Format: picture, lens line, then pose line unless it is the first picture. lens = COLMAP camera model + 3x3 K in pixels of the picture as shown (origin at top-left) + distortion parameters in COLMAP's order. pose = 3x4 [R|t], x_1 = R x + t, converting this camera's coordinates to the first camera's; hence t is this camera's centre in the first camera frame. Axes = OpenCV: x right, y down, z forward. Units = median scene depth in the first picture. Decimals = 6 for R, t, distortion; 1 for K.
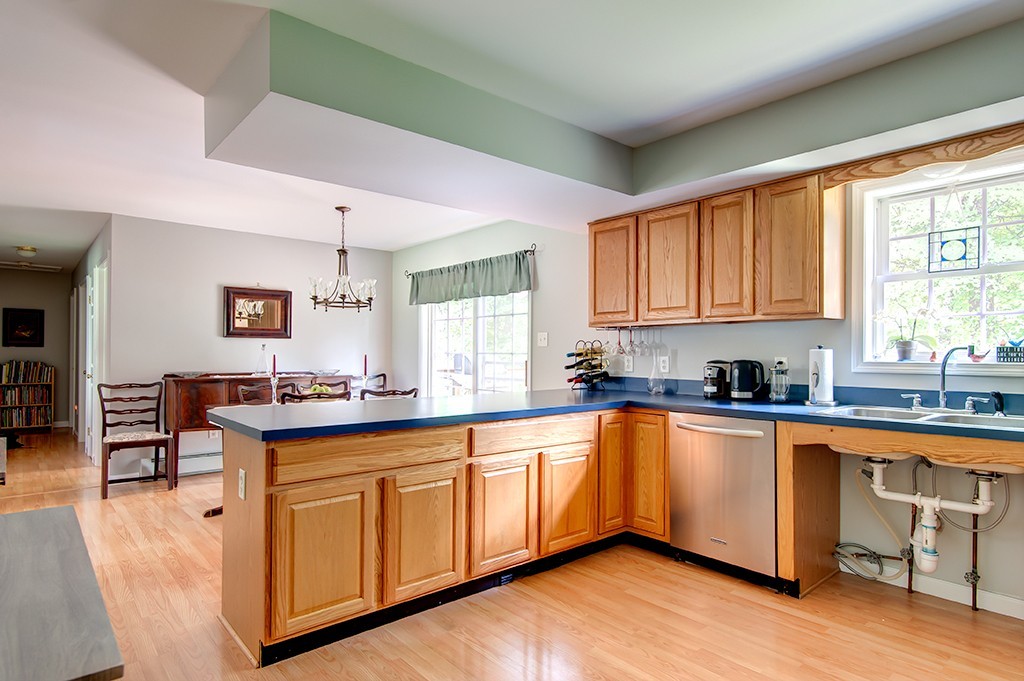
lens RADIAL K [[545.4, 0, 485.1], [0, 545.4, 344.8], [0, 0, 1]] dist [0.021619, -0.001268]
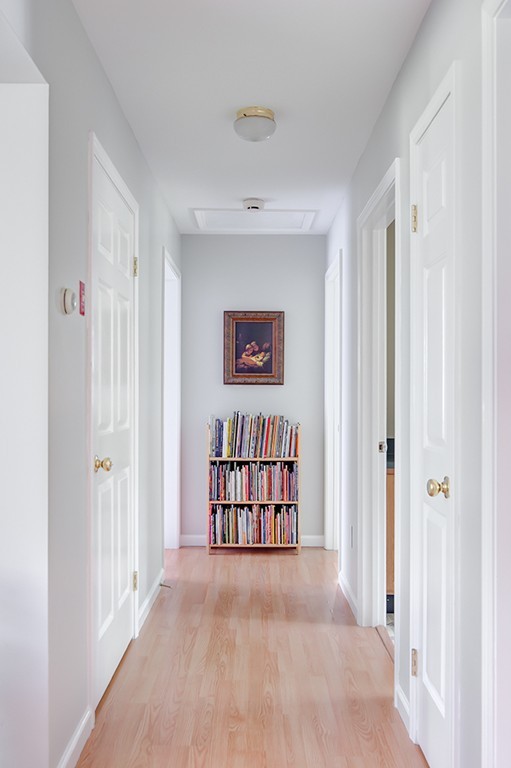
lens RADIAL K [[691.3, 0, 255.5], [0, 691.3, 382.4], [0, 0, 1]] dist [0.005703, 0.004250]
pose [[0.764343, -0.001305, -0.644808, -0.424806], [0.012824, 0.999831, 0.013177, -0.007671], [0.644682, -0.018341, 0.764231, 0.518632]]
